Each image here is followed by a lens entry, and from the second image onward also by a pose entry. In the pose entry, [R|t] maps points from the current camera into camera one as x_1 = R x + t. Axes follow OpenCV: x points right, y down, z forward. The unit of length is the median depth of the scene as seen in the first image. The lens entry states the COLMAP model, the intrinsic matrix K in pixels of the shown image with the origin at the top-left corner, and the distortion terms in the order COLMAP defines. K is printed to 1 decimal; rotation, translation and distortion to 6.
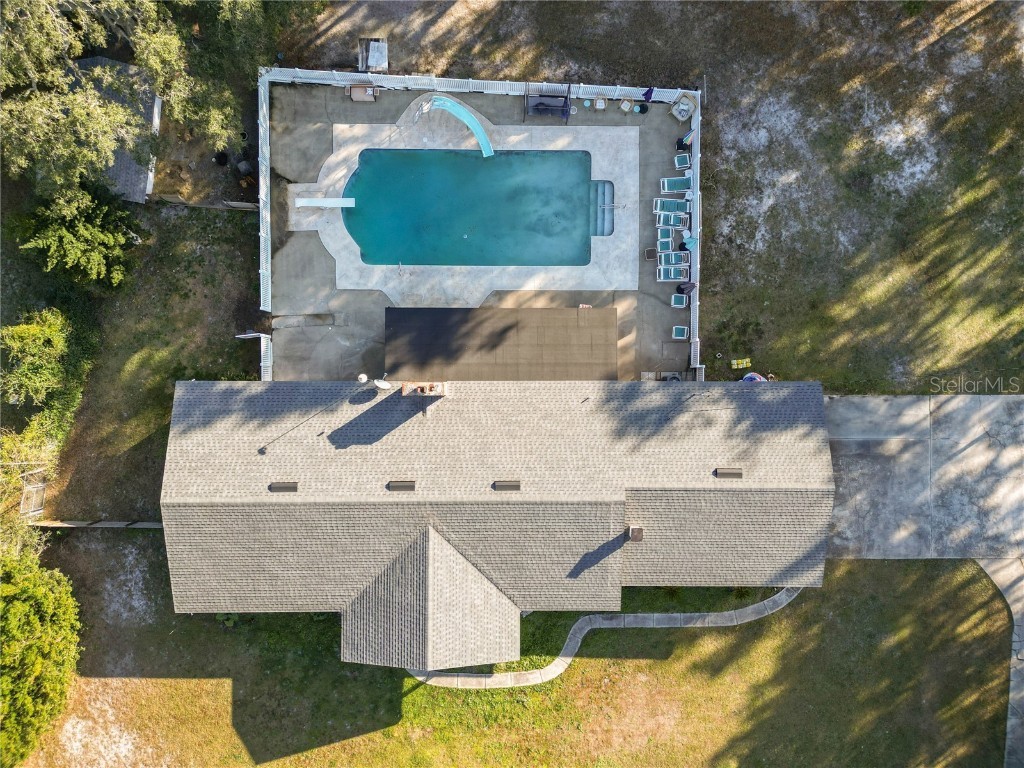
lens RADIAL K [[726.8, 0, 512.0], [0, 726.8, 384.0], [0, 0, 1]] dist [0.074161, -0.078184]
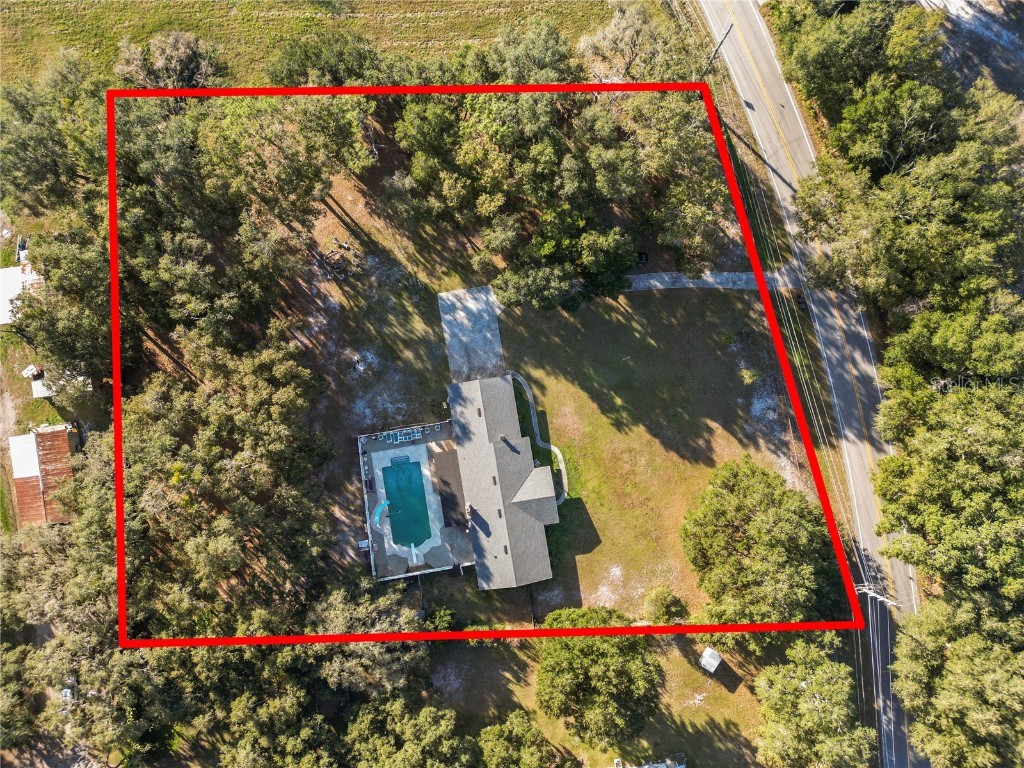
lens RADIAL K [[726.8, 0, 512.0], [0, 726.8, 384.0], [0, 0, 1]] dist [0.074161, -0.078184]
pose [[-0.169875, -0.984969, -0.031266, 0.455894], [0.985464, -0.169854, -0.003348, 0.277122], [-0.002013, -0.031380, 0.999505, -1.983066]]
